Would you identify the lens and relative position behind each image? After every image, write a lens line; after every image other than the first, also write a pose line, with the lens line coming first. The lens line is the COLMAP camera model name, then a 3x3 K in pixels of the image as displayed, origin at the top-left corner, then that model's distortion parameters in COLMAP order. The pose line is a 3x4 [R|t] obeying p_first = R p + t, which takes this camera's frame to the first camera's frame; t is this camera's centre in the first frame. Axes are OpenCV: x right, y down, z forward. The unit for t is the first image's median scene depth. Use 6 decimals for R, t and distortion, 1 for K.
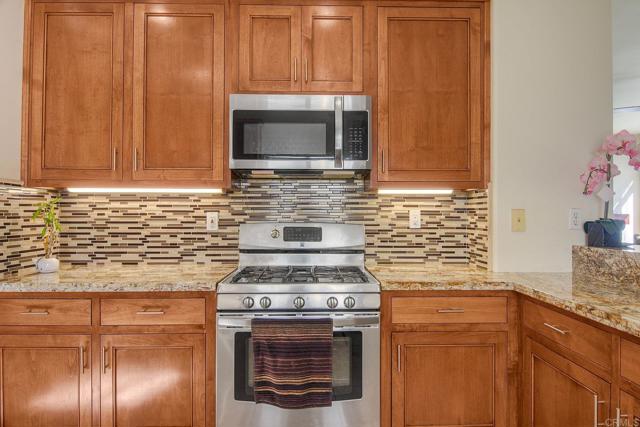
lens RADIAL K [[398.7, 0, 325.4], [0, 398.7, 211.9], [0, 0, 1]] dist [0.005408, -0.003600]
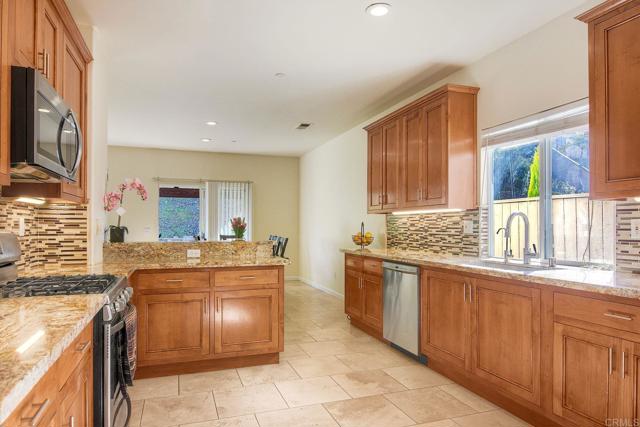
lens RADIAL K [[398.7, 0, 315.5], [0, 398.7, 225.5], [0, 0, 1]] dist [0.005408, -0.003600]
pose [[-0.315302, -0.001499, 0.948990, -0.991982], [-0.011227, 0.999935, -0.002150, 0.007766], [-0.948925, -0.011332, -0.315298, 0.615731]]
